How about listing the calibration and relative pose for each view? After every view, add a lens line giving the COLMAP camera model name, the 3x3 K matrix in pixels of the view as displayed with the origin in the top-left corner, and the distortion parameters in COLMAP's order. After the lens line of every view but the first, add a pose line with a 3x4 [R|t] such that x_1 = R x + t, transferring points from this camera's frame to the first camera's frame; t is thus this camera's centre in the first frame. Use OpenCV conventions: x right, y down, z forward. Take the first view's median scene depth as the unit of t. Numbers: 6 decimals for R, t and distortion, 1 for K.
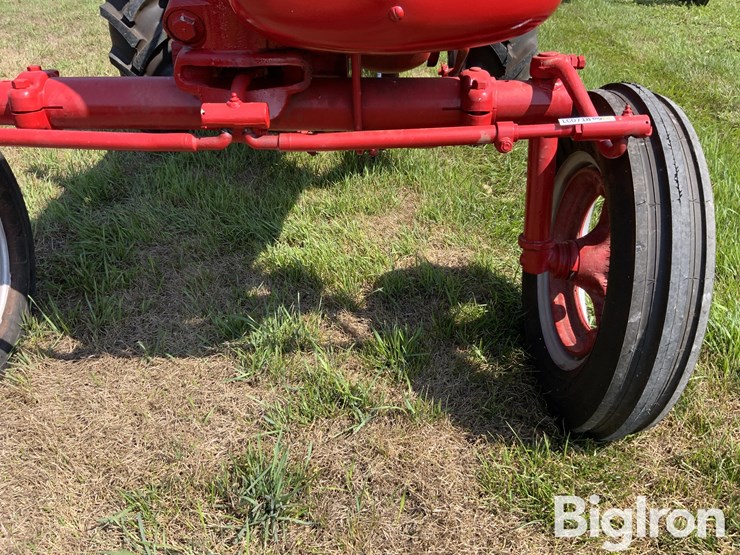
lens RADIAL K [[611.8, 0, 367.0], [0, 611.8, 276.2], [0, 0, 1]] dist [0.103075, -0.220040]
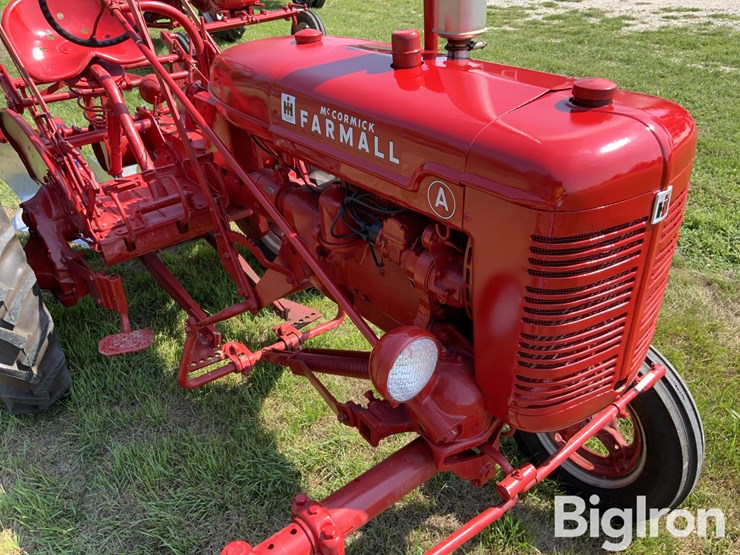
lens RADIAL K [[618.4, 0, 371.8], [0, 618.4, 279.4], [0, 0, 1]] dist [0.004473, -0.009113]
pose [[0.766615, -0.346760, 0.540425, -0.736018], [0.342988, 0.932652, 0.111888, -0.652191], [-0.542827, 0.099584, 0.833919, -0.069024]]
